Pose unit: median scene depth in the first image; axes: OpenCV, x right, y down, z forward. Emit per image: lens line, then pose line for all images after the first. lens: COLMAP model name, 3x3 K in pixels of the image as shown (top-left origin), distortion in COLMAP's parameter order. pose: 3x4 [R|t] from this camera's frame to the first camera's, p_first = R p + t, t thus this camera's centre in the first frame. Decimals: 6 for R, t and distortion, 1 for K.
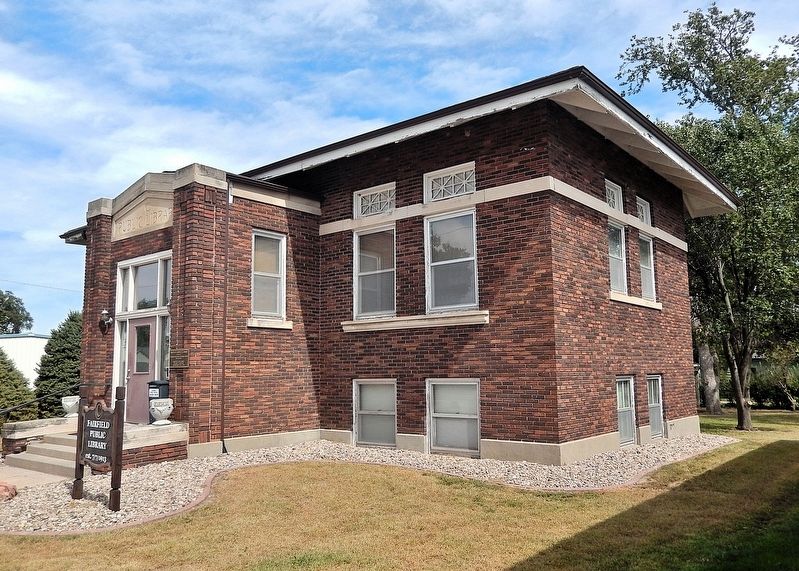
lens RADIAL K [[609.3, 0, 396.6], [0, 609.3, 289.7], [0, 0, 1]] dist [0.008535, 0.010366]
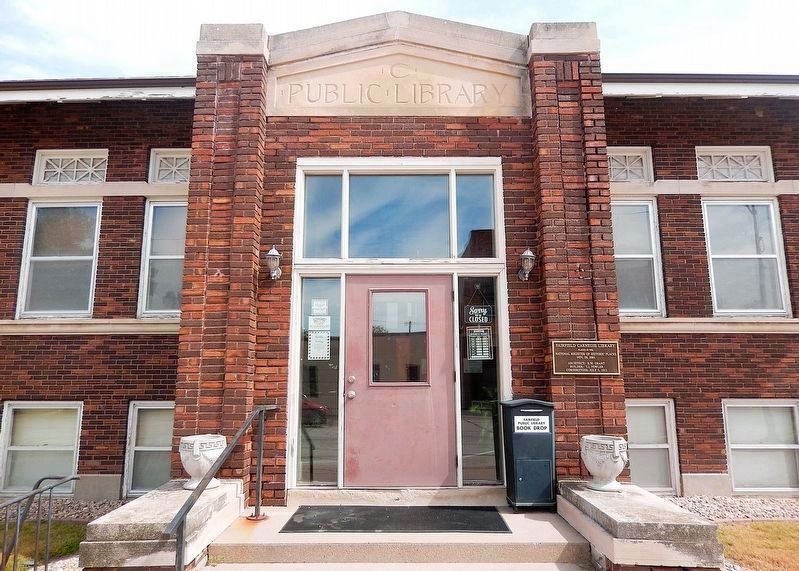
lens RADIAL K [[609.3, 0, 394.6], [0, 609.3, 266.7], [0, 0, 1]] dist [0.008535, 0.010366]
pose [[0.770445, 0.139265, 0.622109, -0.768538], [-0.092576, 0.989944, -0.106959, 0.098040], [-0.630749, 0.024813, 0.775590, 0.635318]]
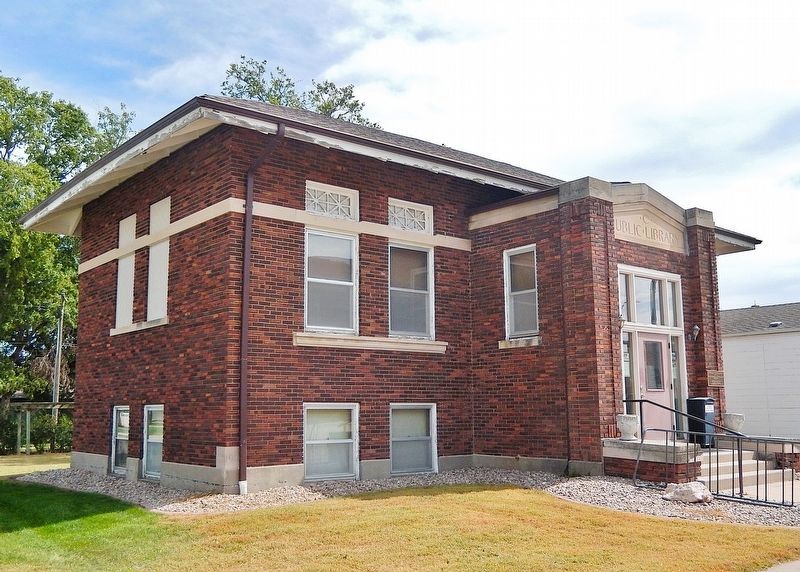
lens RADIAL K [[792.2, 0, 399.9], [0, 792.2, 292.2], [0, 0, 1]] dist [0.017120, 0.000000]
pose [[0.161269, 0.152759, 0.975016, -1.796321], [-0.123952, 0.983260, -0.133549, 0.208826], [-0.979096, -0.099318, 0.177504, 1.230158]]
